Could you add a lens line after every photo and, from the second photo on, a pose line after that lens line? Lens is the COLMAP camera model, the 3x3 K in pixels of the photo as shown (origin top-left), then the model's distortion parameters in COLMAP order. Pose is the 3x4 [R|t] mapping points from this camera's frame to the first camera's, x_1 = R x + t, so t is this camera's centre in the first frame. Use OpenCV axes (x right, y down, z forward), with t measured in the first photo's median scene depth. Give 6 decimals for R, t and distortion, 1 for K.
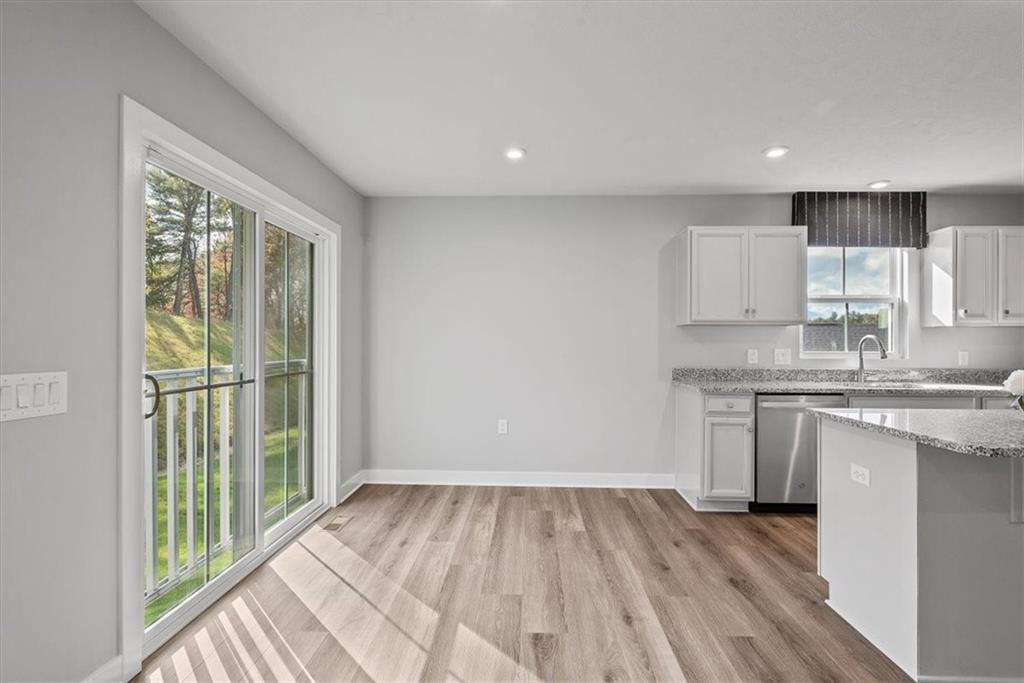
lens RADIAL K [[489.3, 0, 512.0], [0, 489.3, 341.5], [0, 0, 1]] dist [-0.003358, -0.000532]
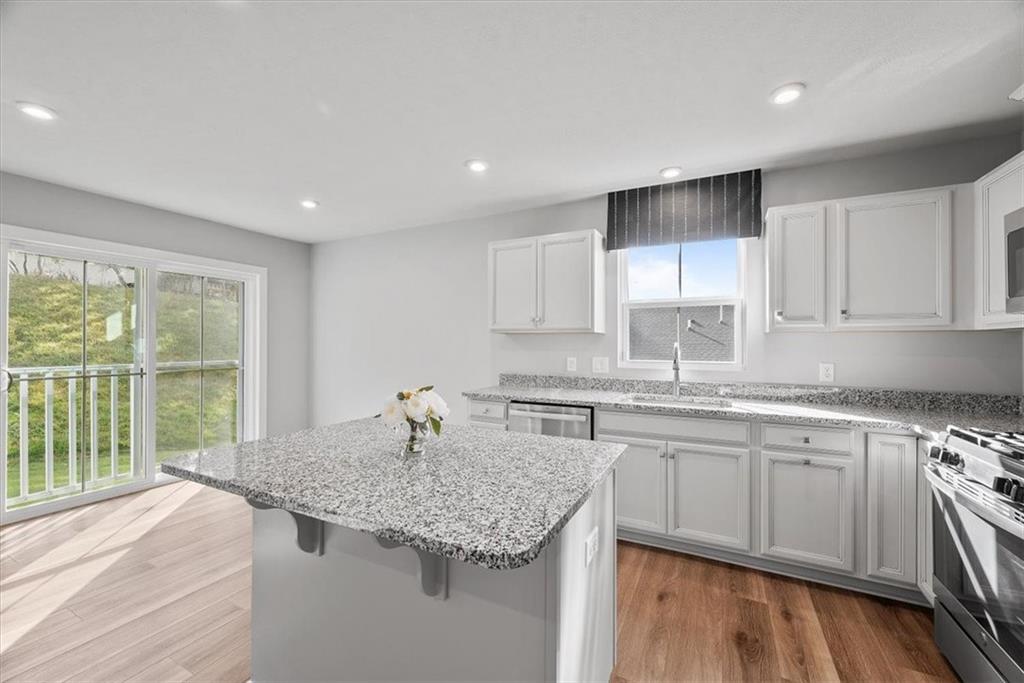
lens RADIAL K [[407.6, 0, 512.0], [0, 407.6, 341.5], [0, 0, 1]] dist [0.000328, 0.000046]
pose [[0.906360, -0.002380, -0.422499, 0.845396], [0.001103, 0.999994, -0.003268, -0.014536], [0.422504, 0.002496, 0.906357, 0.224192]]
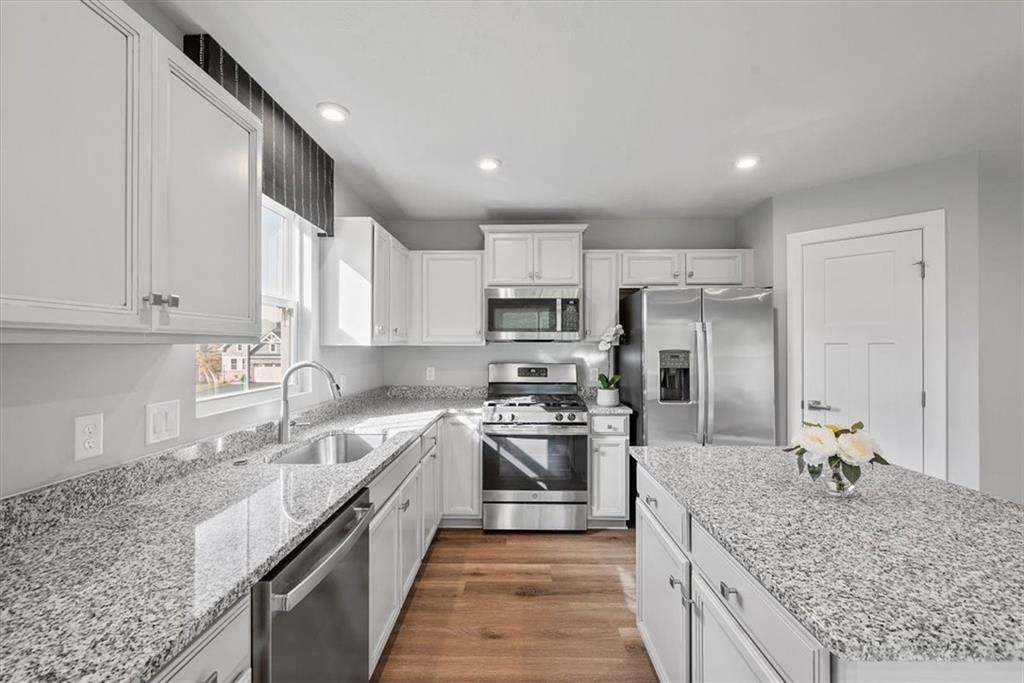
lens RADIAL K [[433.7, 0, 512.0], [0, 433.7, 341.5], [0, 0, 1]] dist [-0.002023, -0.000210]
pose [[-0.021365, 0.002985, 0.999767, 0.222040], [-0.002168, 0.999993, -0.003032, -0.038541], [-0.999769, -0.002233, -0.021359, 0.830088]]
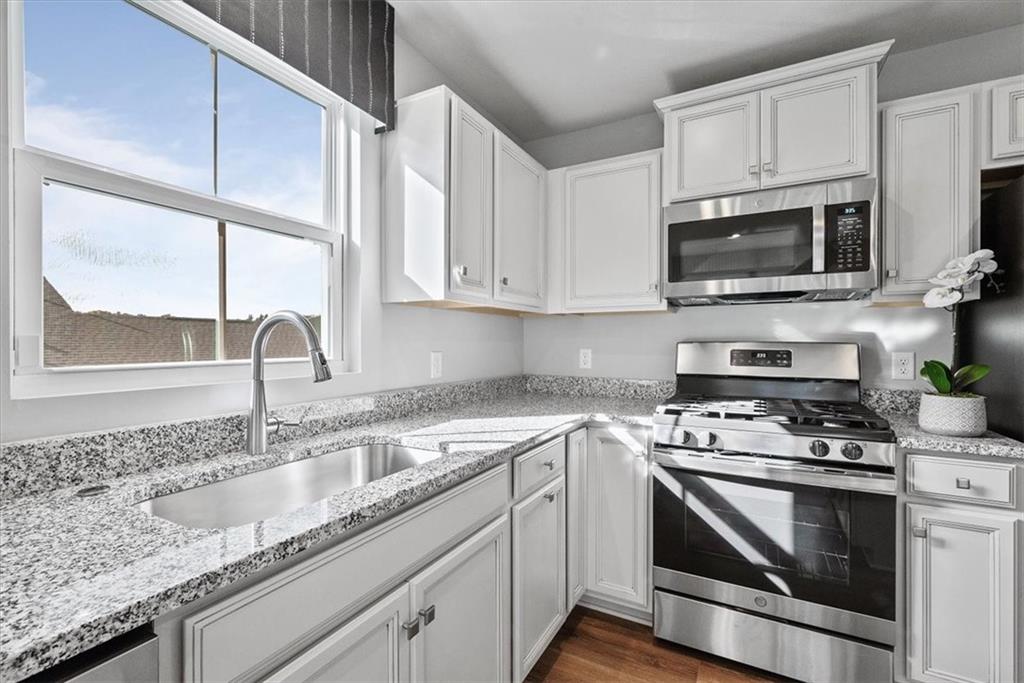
lens RADIAL K [[449.4, 0, 512.0], [0, 449.4, 341.5], [0, 0, 1]] dist [-0.002273, -0.000397]
pose [[0.443084, -0.002053, 0.896478, 0.575511], [-0.000917, 0.999996, 0.002743, 0.007327], [-0.896480, -0.002038, 0.443080, 0.790369]]
